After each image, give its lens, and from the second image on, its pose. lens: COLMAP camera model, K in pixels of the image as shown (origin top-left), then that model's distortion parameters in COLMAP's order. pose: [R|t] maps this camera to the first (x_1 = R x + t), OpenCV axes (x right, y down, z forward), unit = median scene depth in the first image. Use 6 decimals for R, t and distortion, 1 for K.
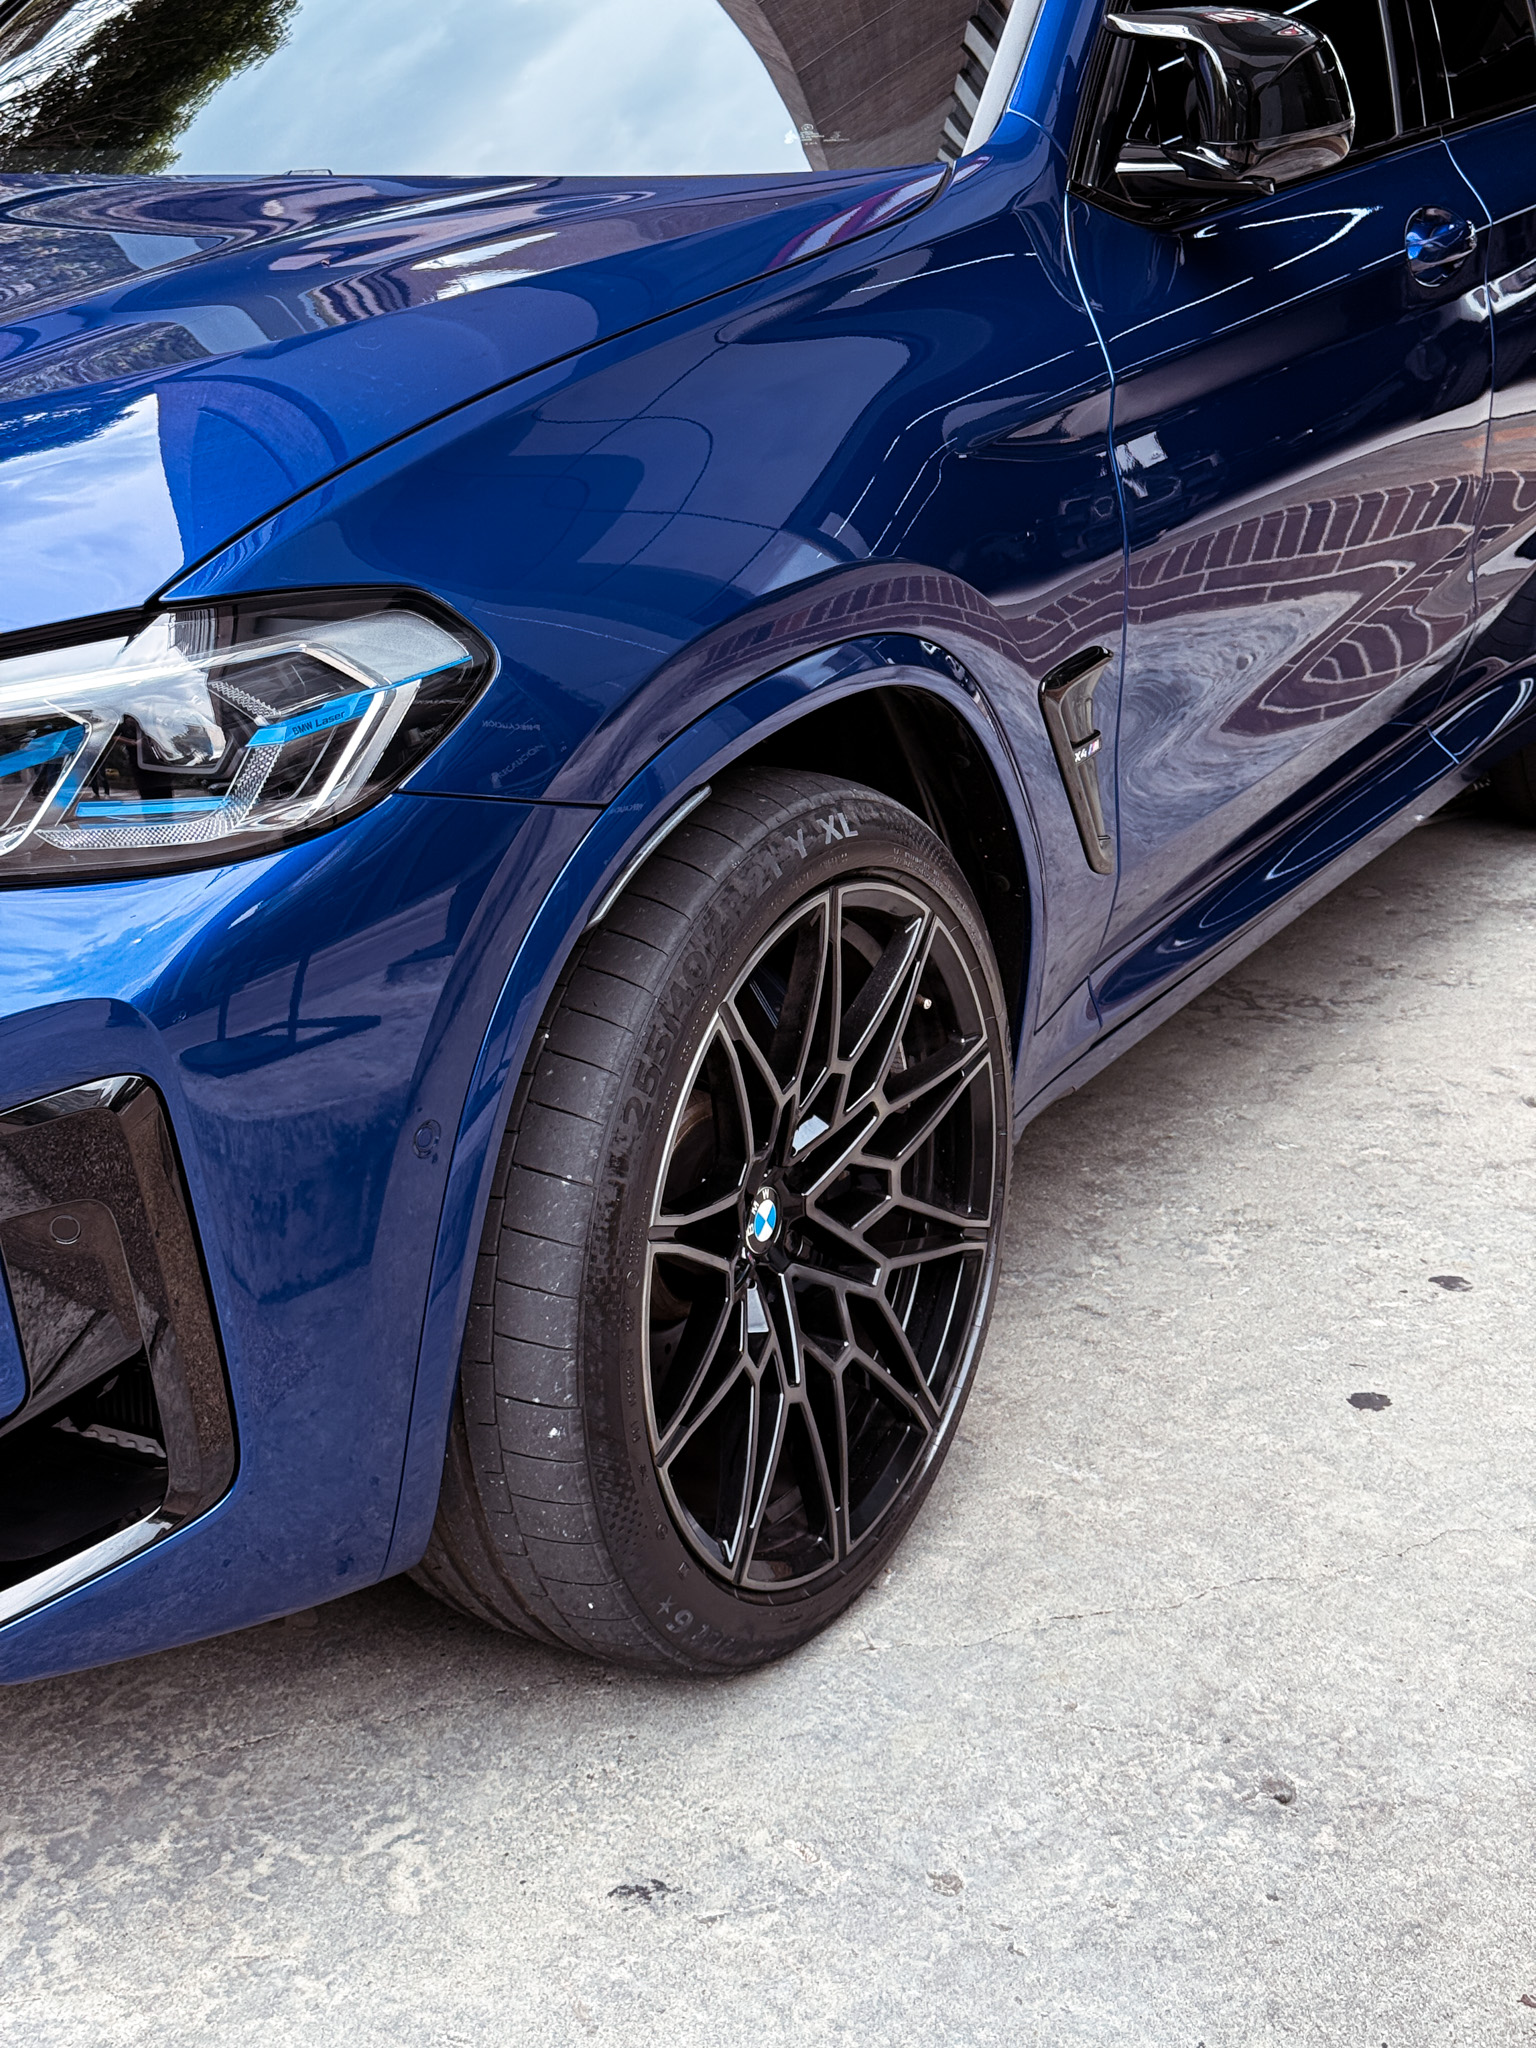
lens RADIAL K [[2726.1, 0, 768.0], [0, 2726.1, 1024.0], [0, 0, 1]] dist [0.197583, -0.462856]
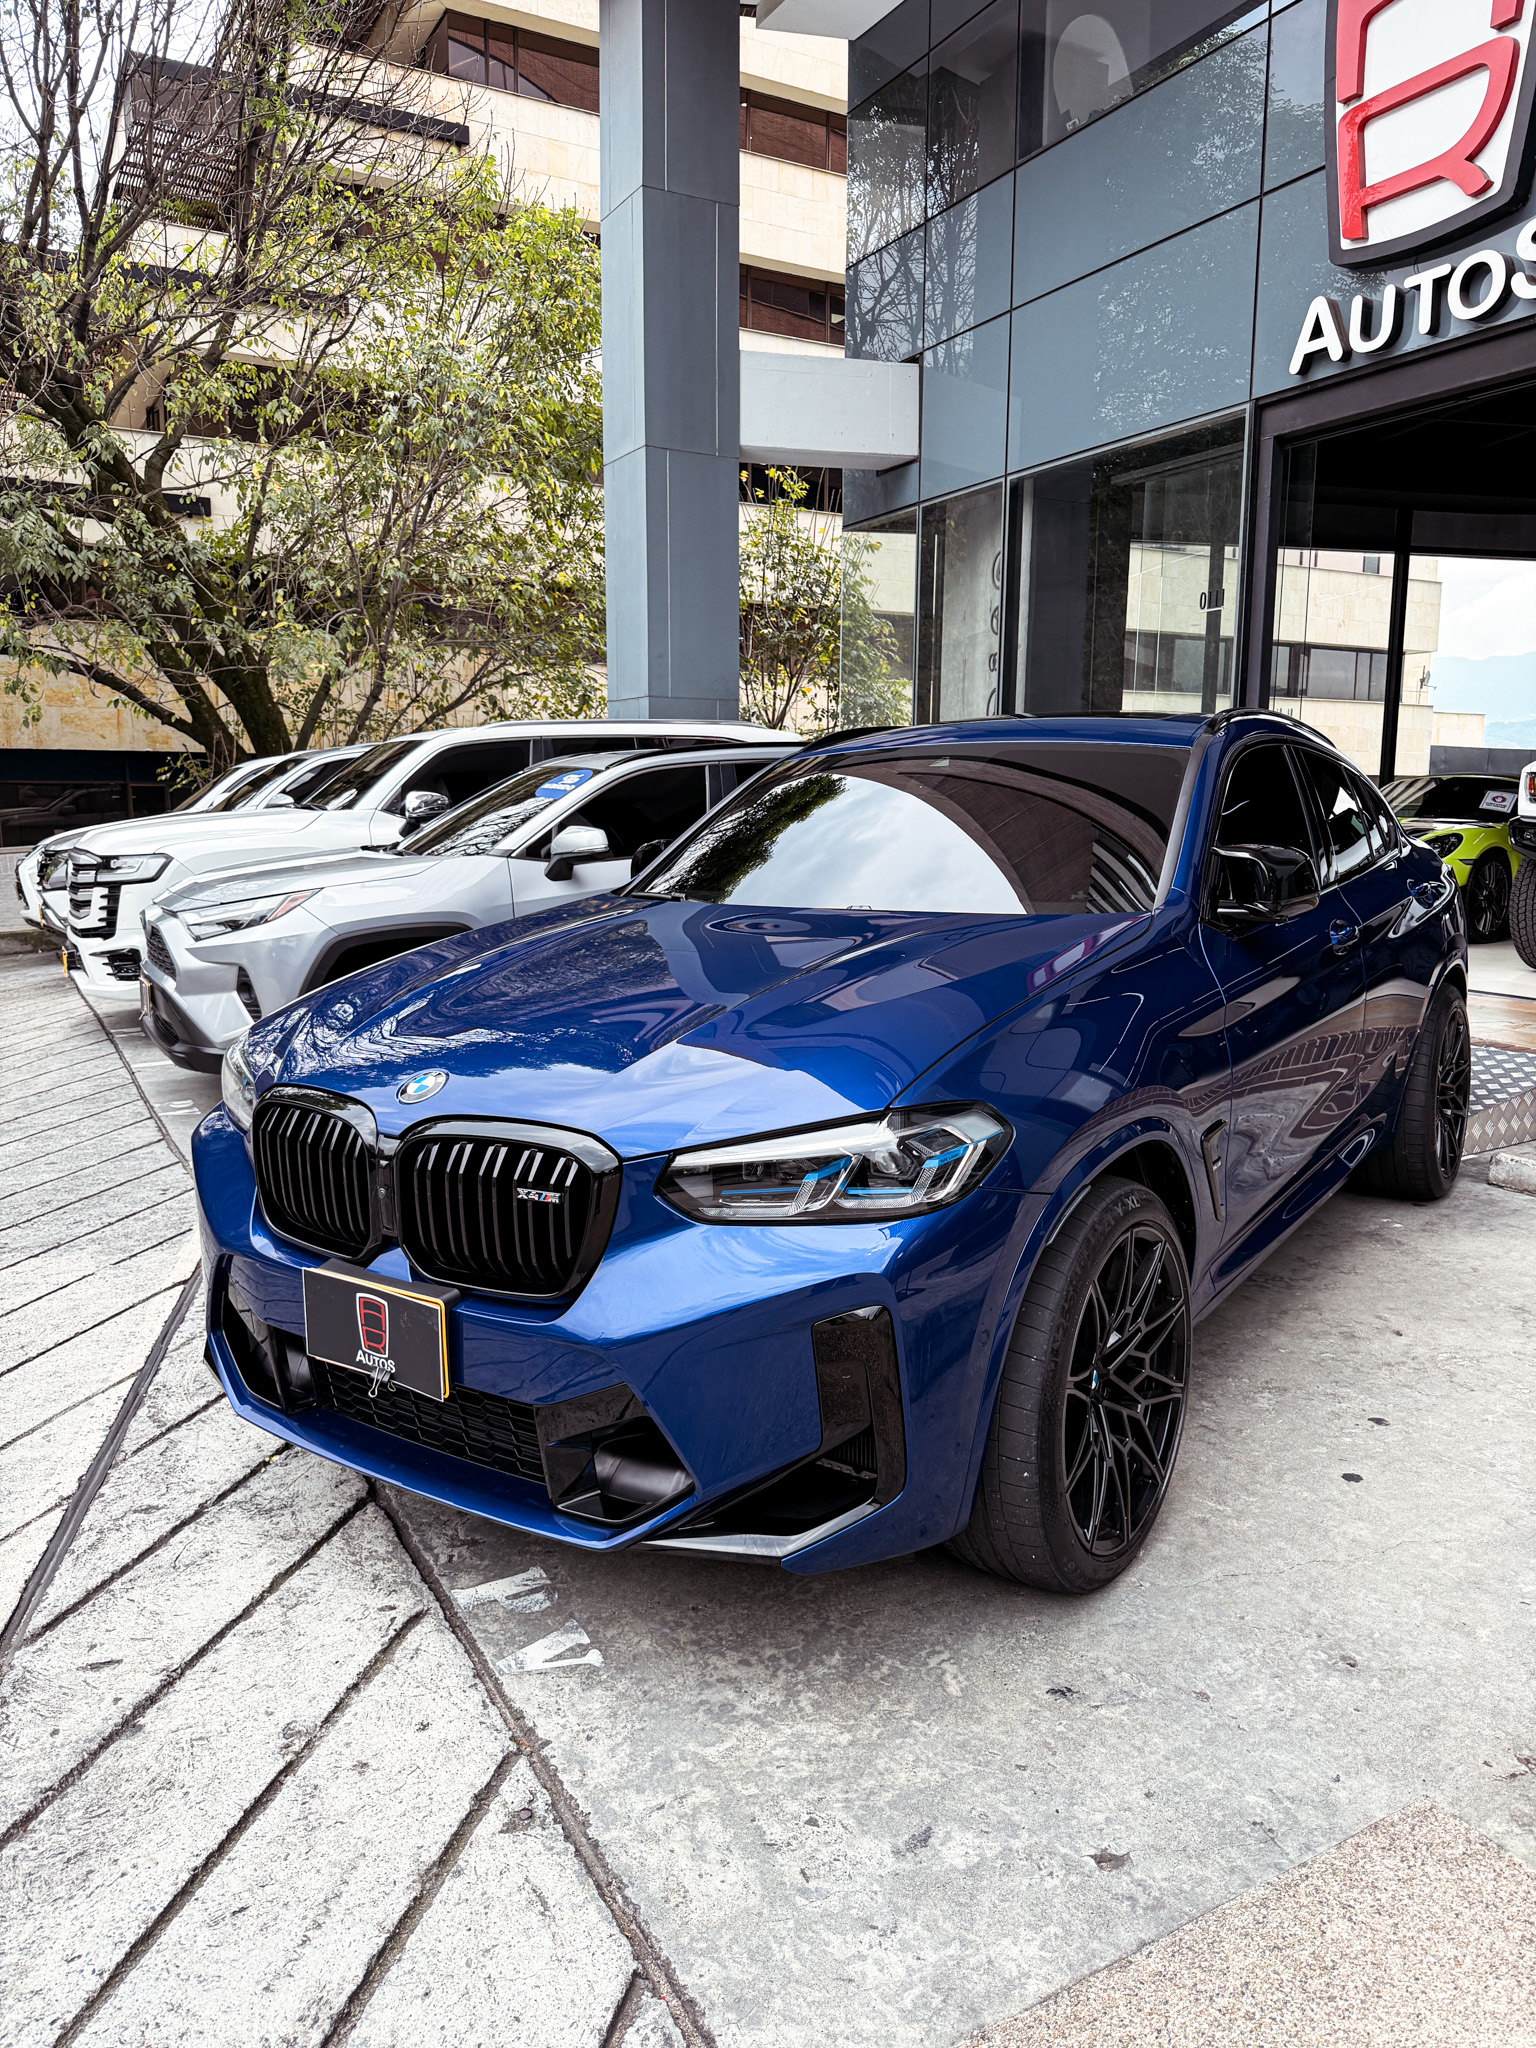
lens RADIAL K [[1434.9, 0, 770.5], [0, 1434.9, 1004.4], [0, 0, 1]] dist [0.005185, -0.006435]
pose [[0.997513, 0.025976, -0.065529, -0.205024], [-0.037018, 0.984159, -0.173379, -0.016401], [0.059987, 0.175374, 0.982673, -0.218212]]
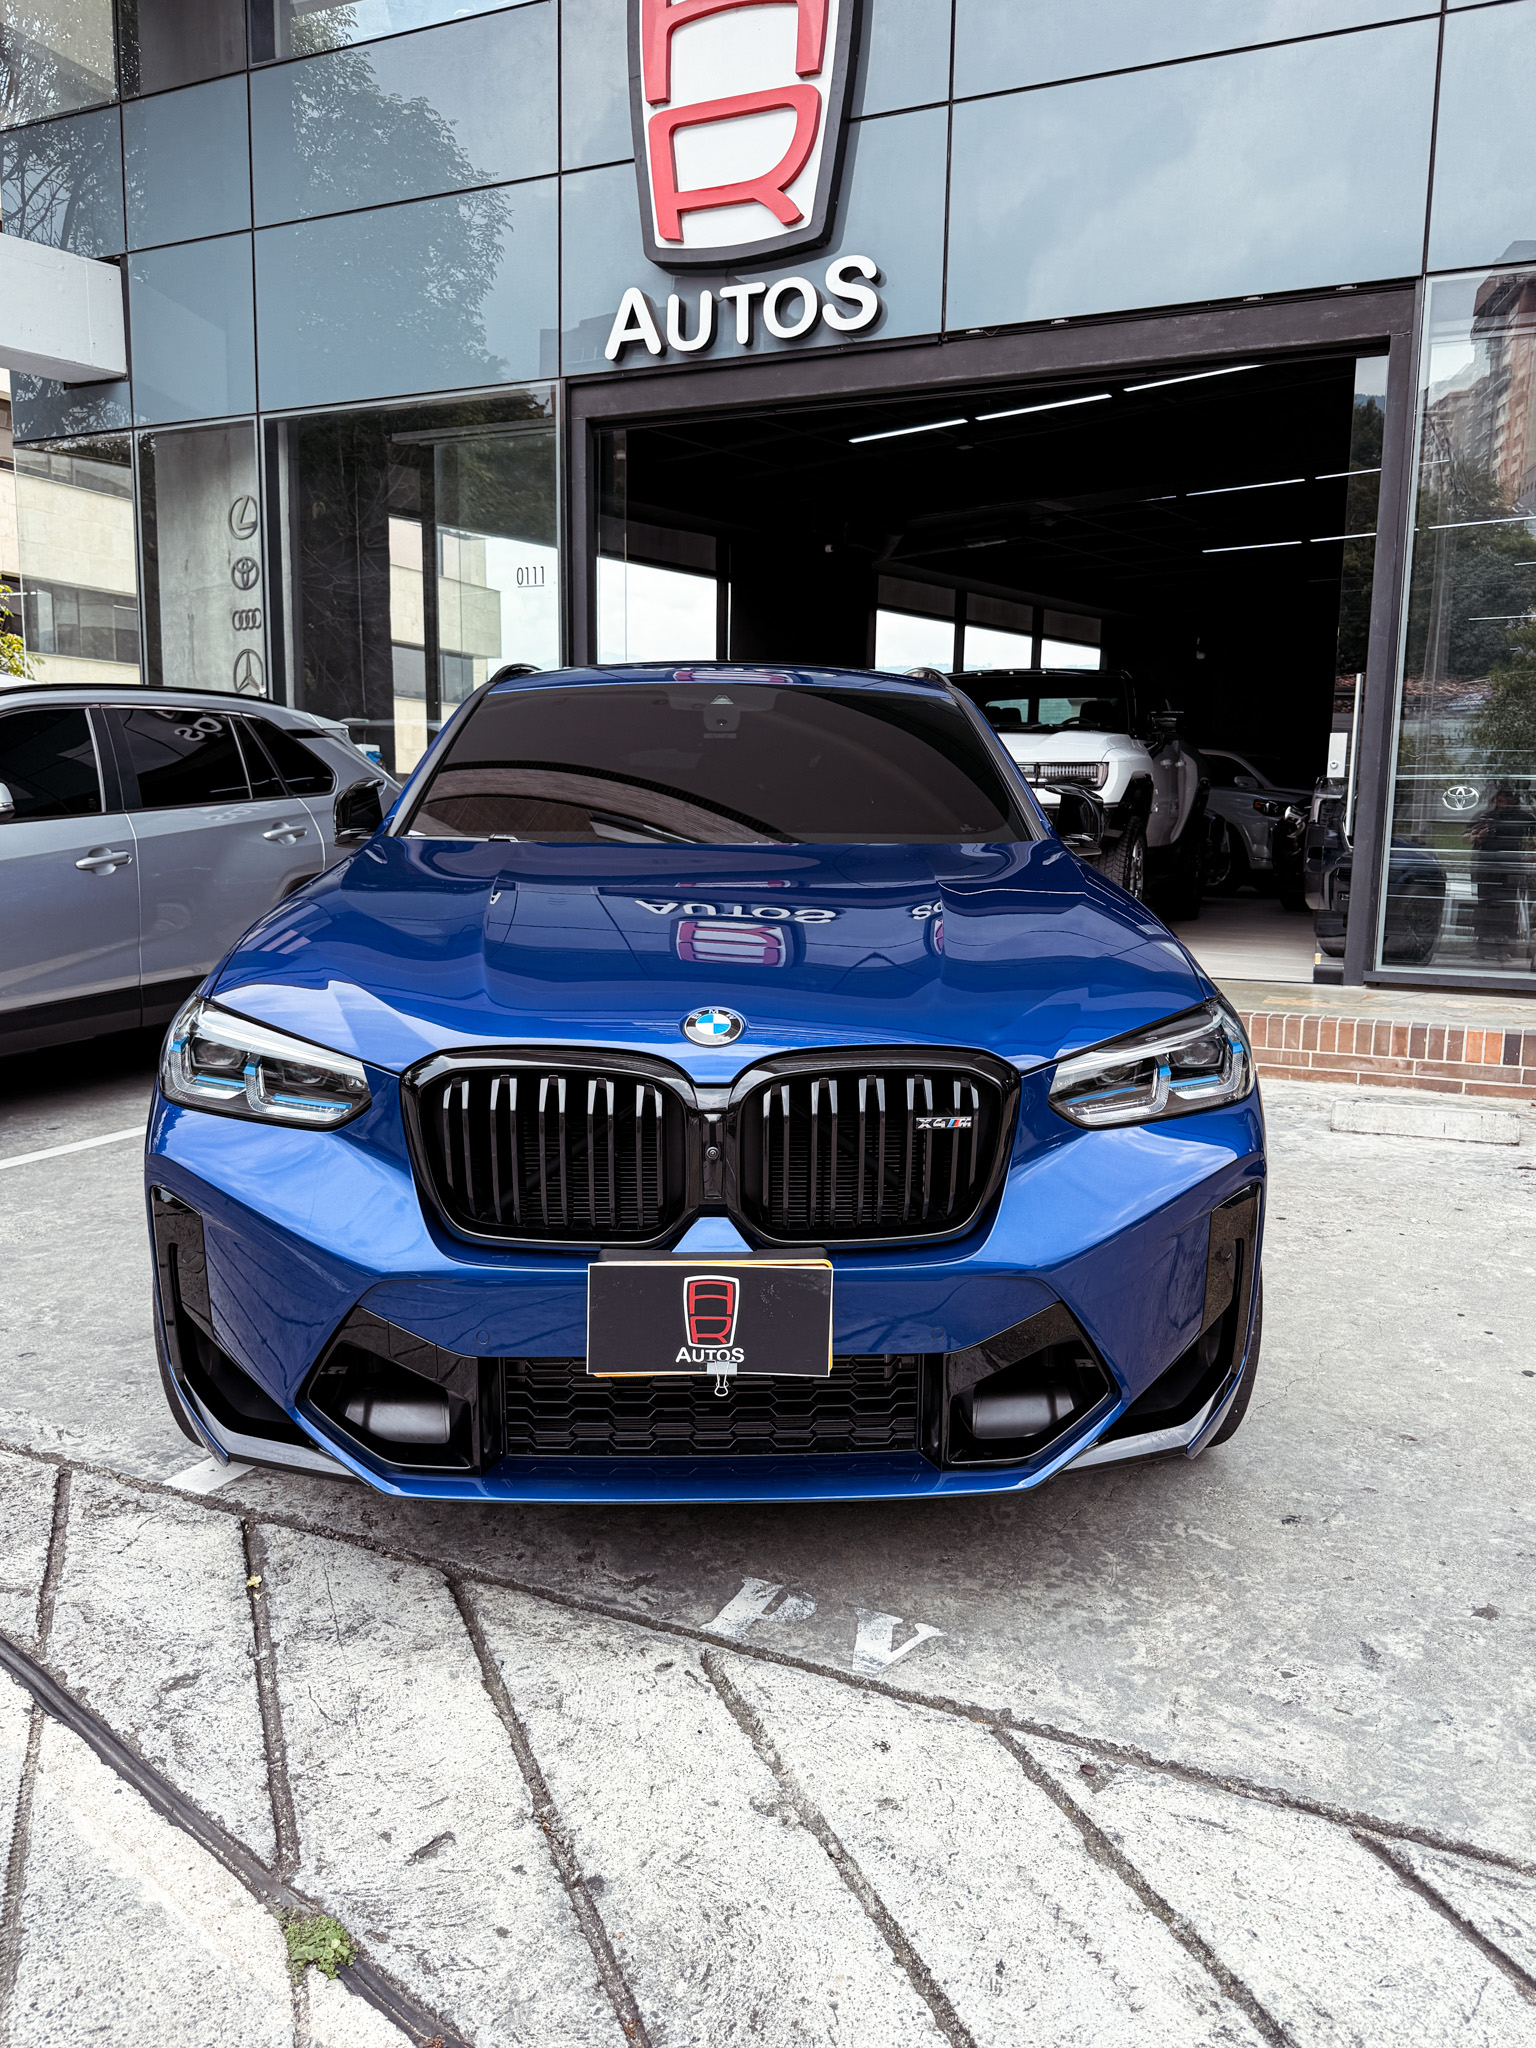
lens RADIAL K [[1498.1, 0, 768.0], [0, 1498.1, 1024.0], [0, 0, 1]] dist [0.052401, -0.081627]
pose [[0.845489, -0.047541, 0.531873, -1.058564], [0.140352, 0.980794, -0.135442, 0.001369], [-0.515218, 0.189164, 0.835923, 0.042388]]
